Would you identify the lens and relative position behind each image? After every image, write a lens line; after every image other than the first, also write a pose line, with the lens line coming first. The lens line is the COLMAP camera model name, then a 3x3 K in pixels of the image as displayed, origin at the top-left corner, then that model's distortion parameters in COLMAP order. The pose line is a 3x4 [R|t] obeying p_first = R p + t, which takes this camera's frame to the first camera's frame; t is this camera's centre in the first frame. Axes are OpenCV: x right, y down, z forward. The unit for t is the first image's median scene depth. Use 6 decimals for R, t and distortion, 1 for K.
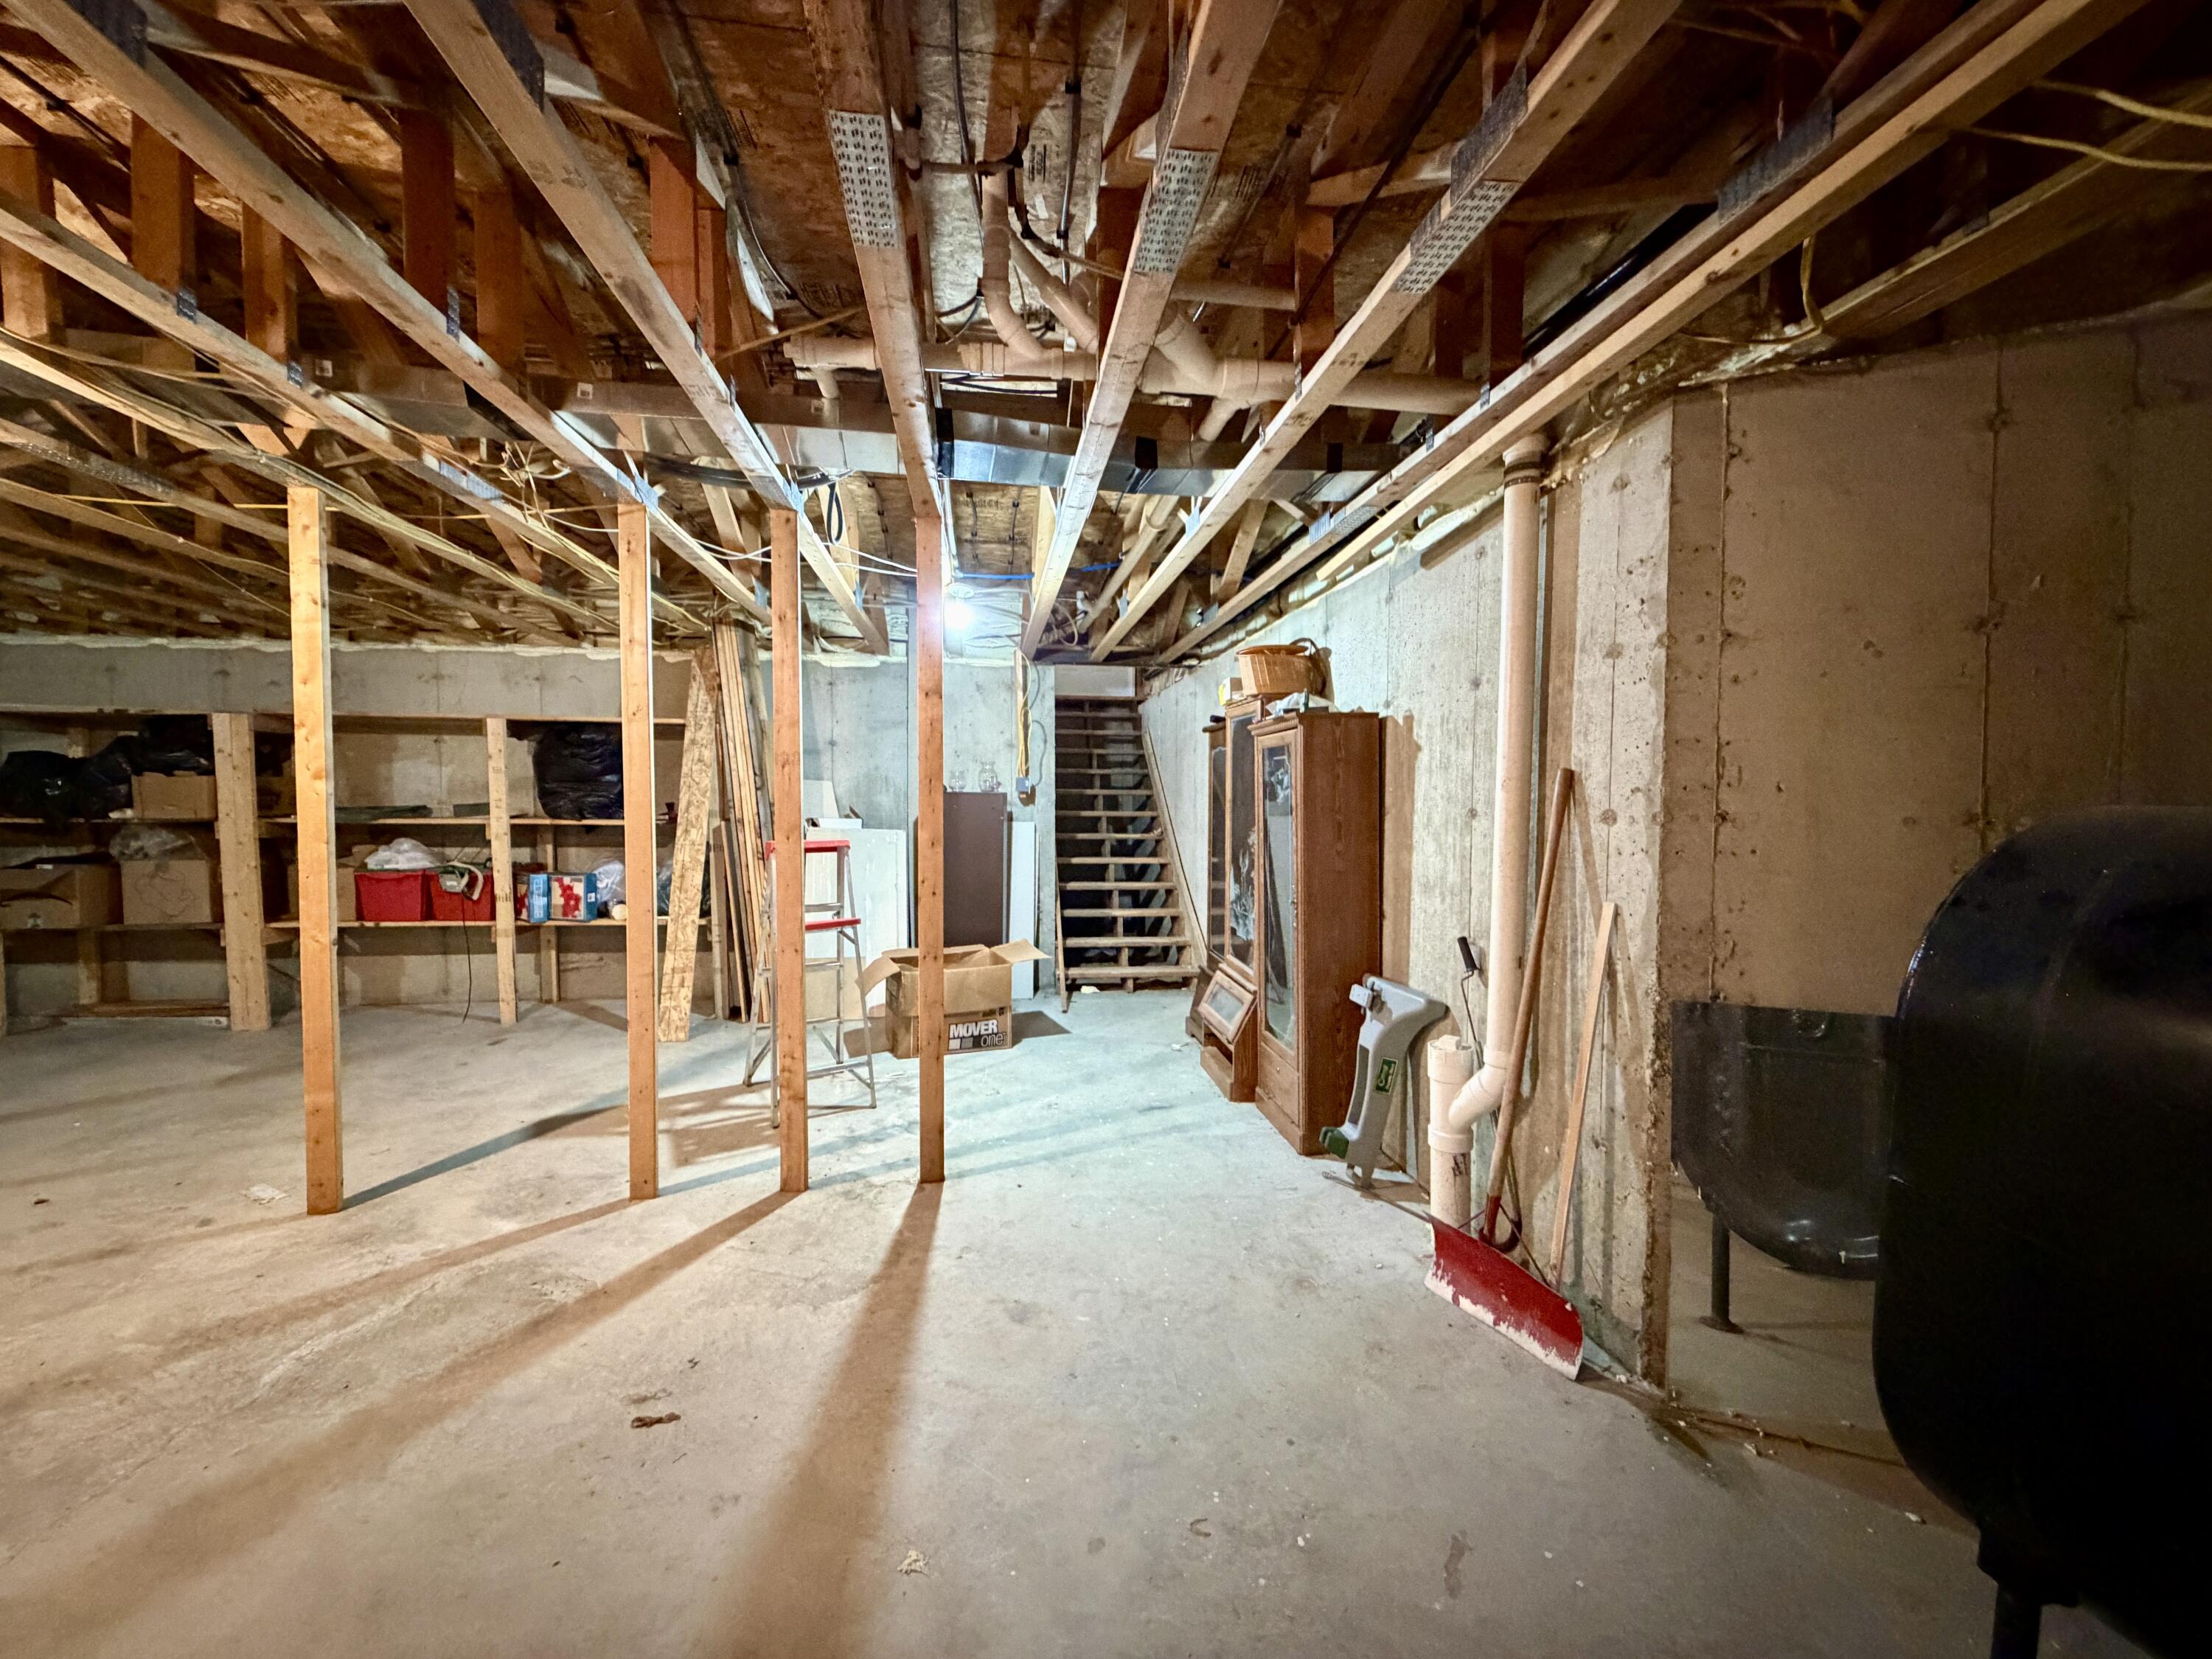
lens RADIAL K [[882.4, 0, 1113.5], [0, 882.4, 829.6], [0, 0, 1]] dist [-0.003131, -0.000286]
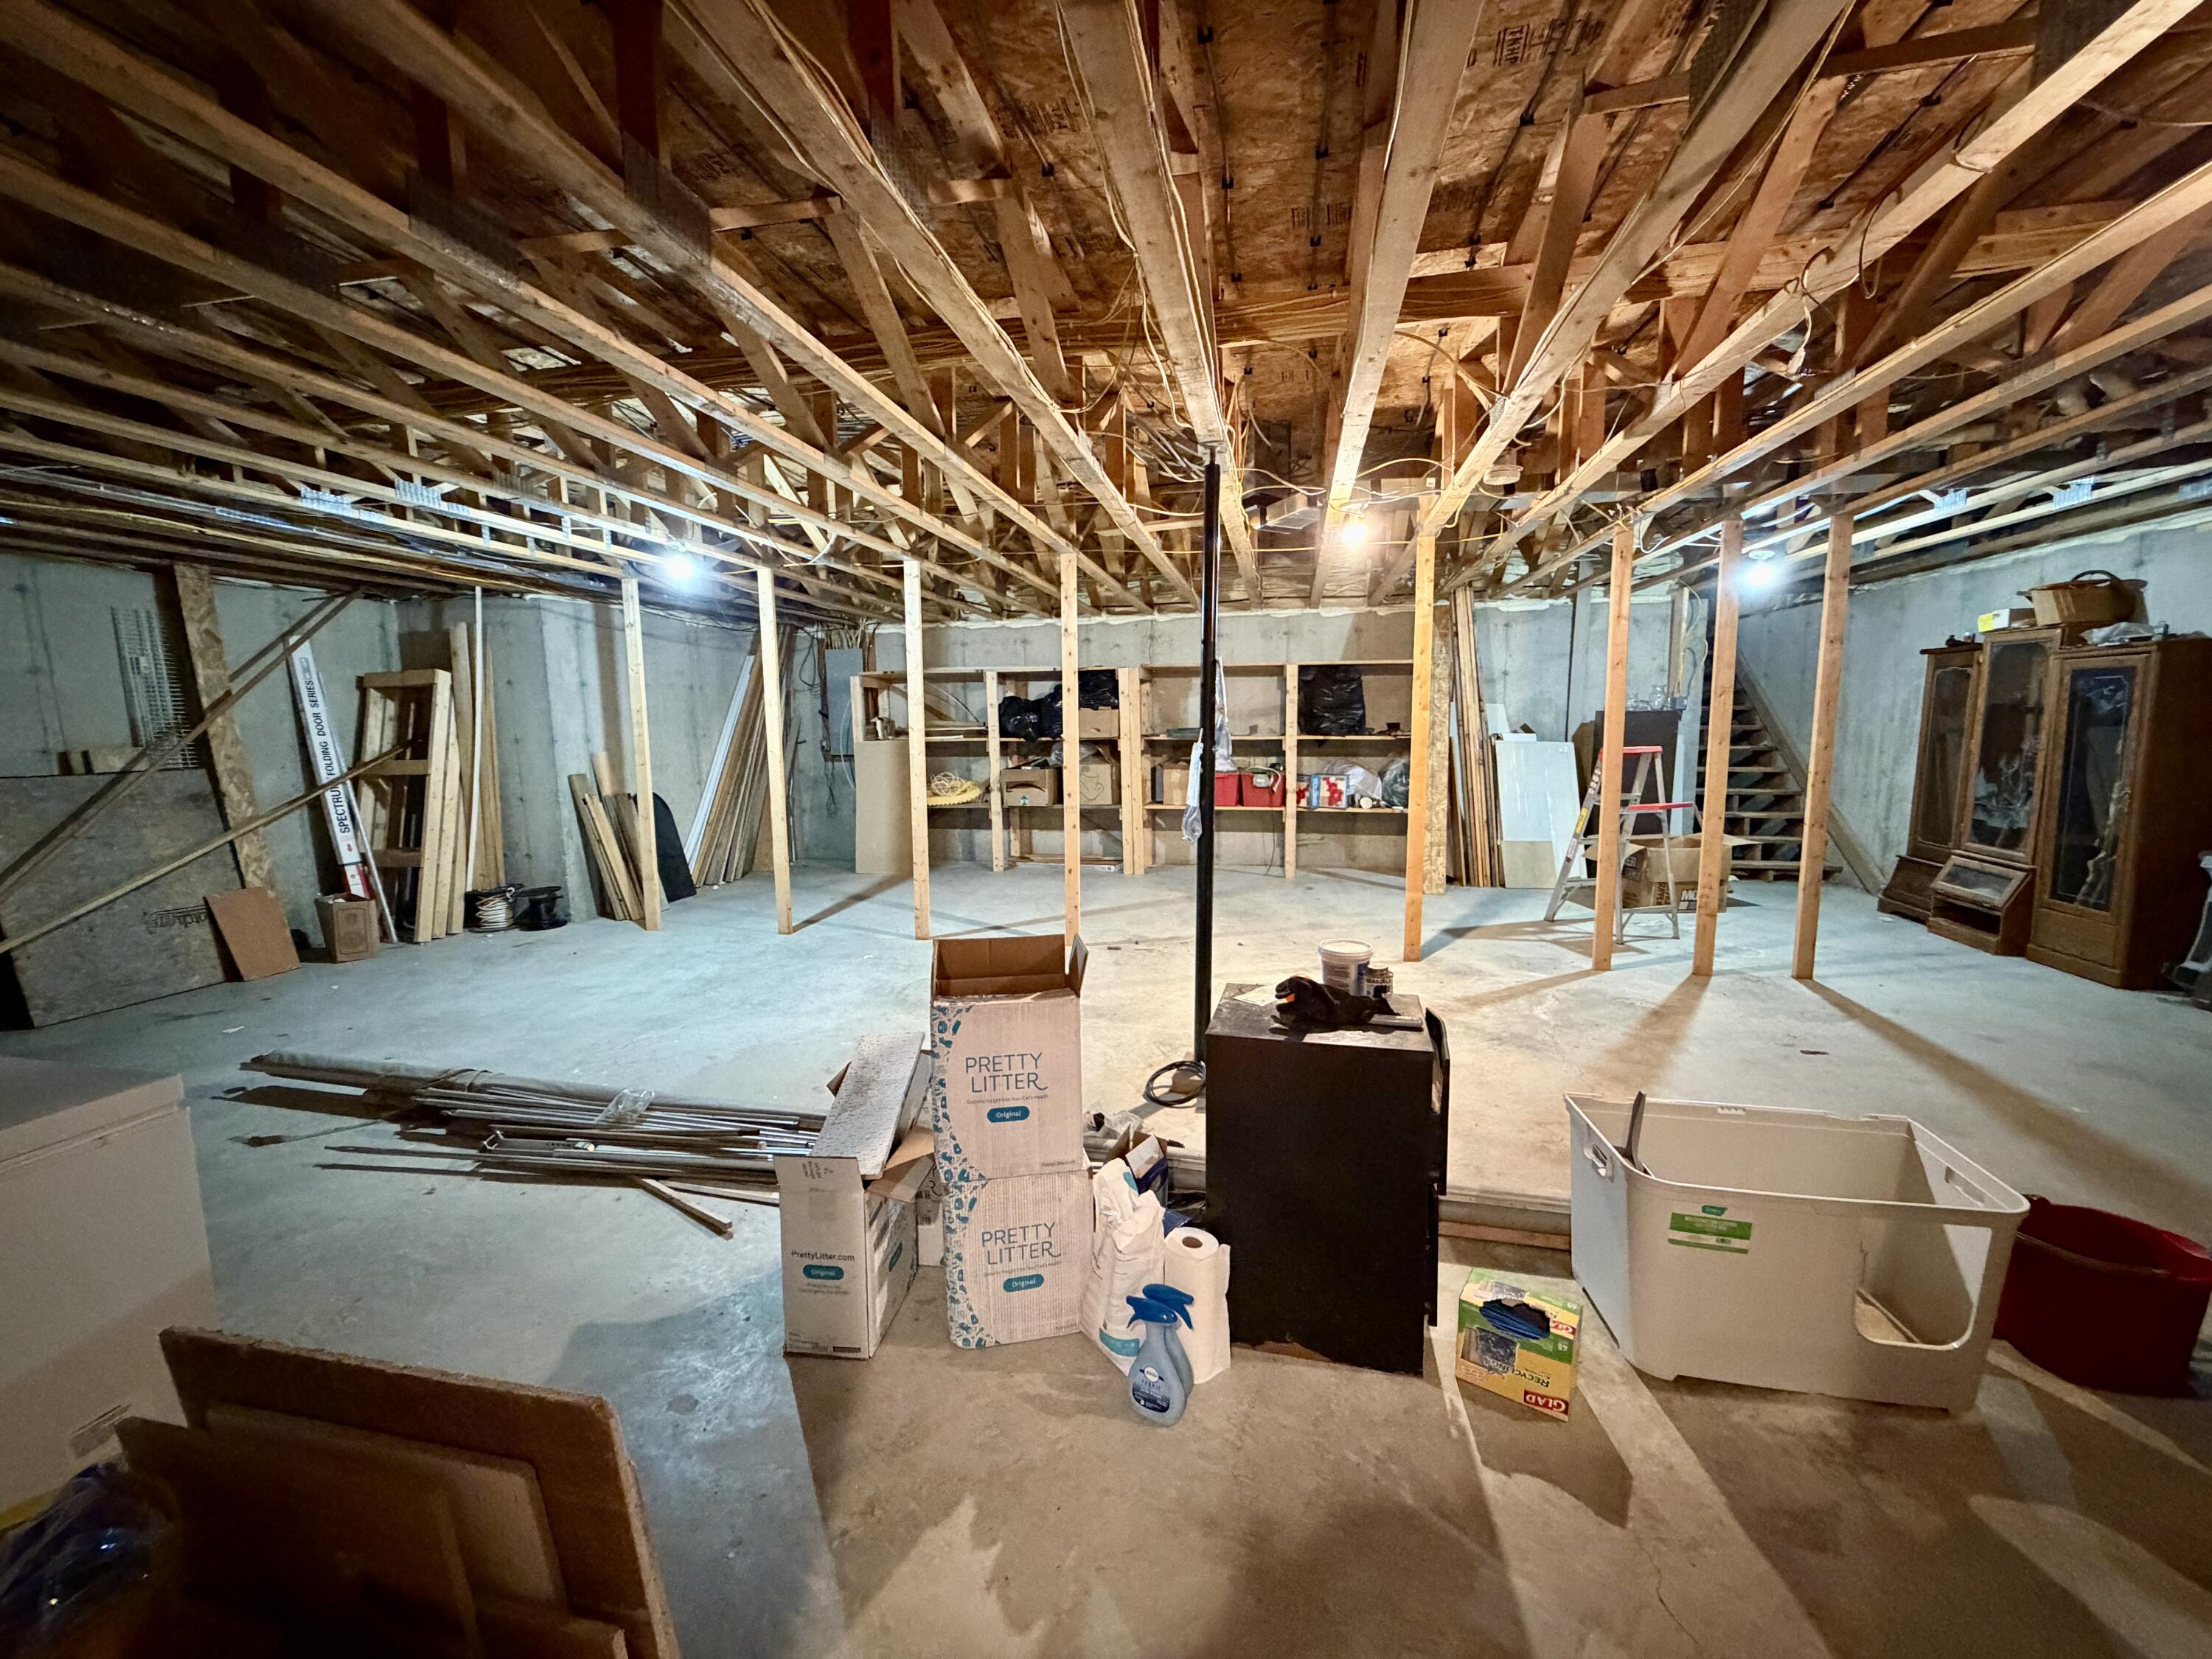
lens RADIAL K [[882.4, 0, 1104.2], [0, 882.4, 834.8], [0, 0, 1]] dist [-0.003131, -0.000286]
pose [[0.940374, 0.028804, -0.338919, -0.507572], [0.003419, 0.995557, 0.094096, 0.012702], [0.340124, -0.089644, 0.936098, -0.466665]]
